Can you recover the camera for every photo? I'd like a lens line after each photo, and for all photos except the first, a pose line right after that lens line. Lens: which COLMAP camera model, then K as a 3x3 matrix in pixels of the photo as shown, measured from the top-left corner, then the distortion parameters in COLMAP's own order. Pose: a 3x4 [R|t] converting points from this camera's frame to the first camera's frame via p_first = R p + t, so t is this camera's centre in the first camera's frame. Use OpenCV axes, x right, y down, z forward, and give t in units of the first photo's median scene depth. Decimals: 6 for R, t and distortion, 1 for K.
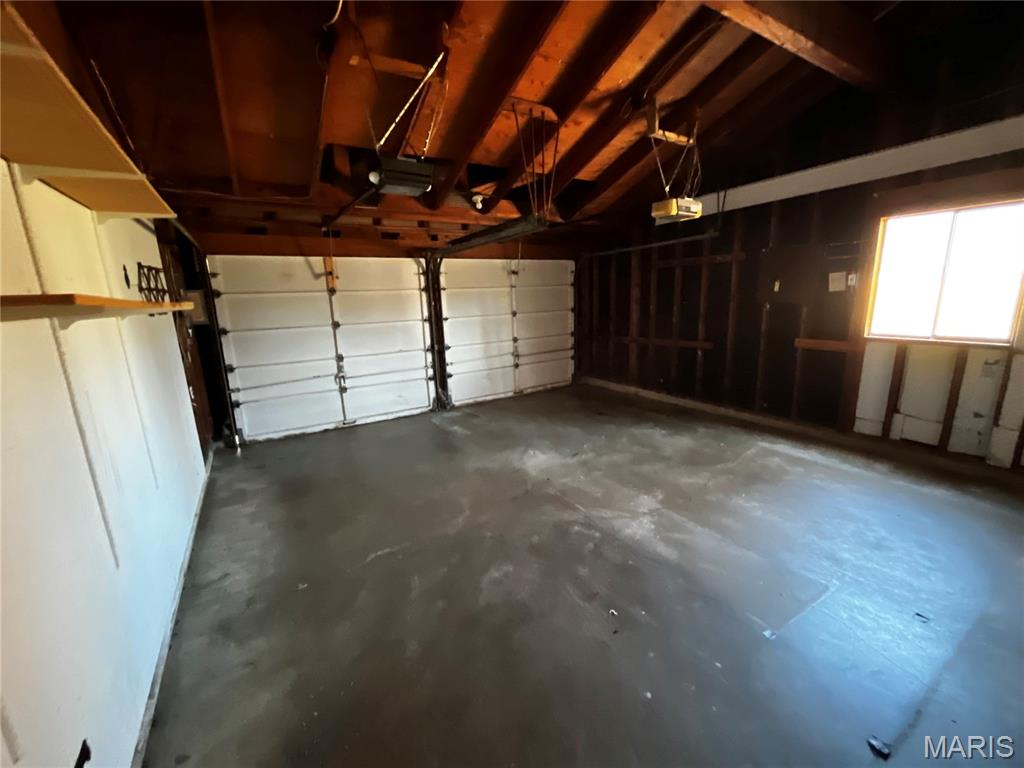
lens RADIAL K [[413.1, 0, 515.2], [0, 413.1, 387.8], [0, 0, 1]] dist [-0.001867, -0.000222]
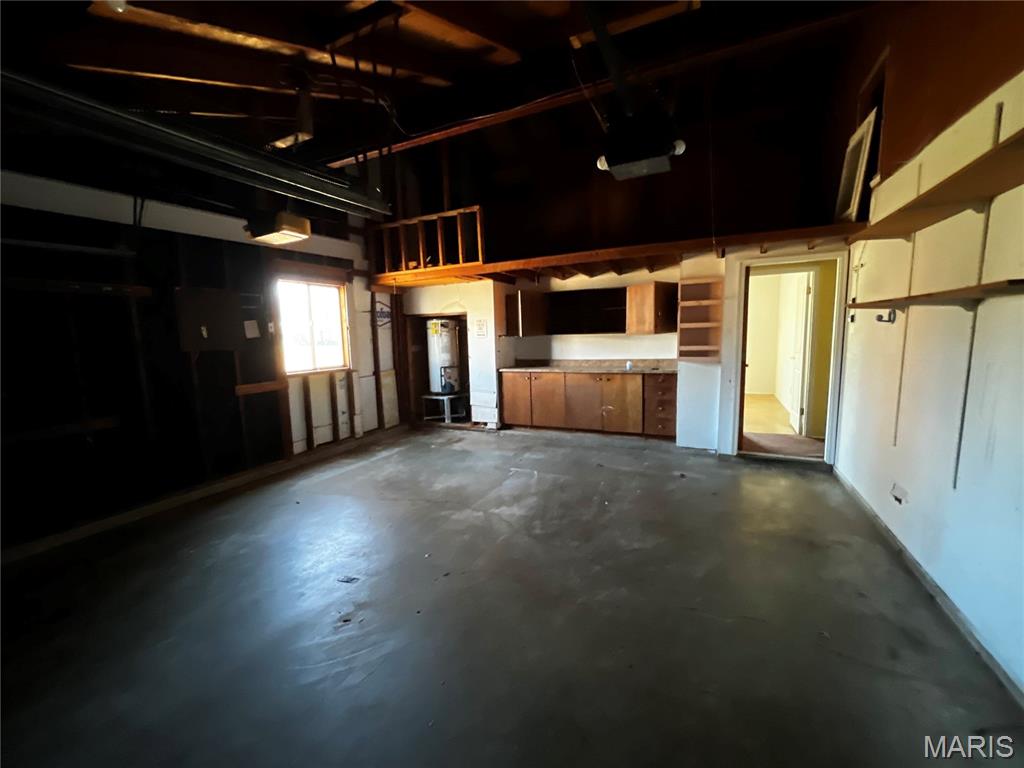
lens RADIAL K [[413.1, 0, 513.5], [0, 413.1, 379.0], [0, 0, 1]] dist [-0.001867, -0.000222]
pose [[-0.523894, -0.049995, 0.850315, -0.633271], [0.232453, 0.951992, 0.199192, -0.240420], [-0.819452, 0.302013, -0.487121, 1.279436]]
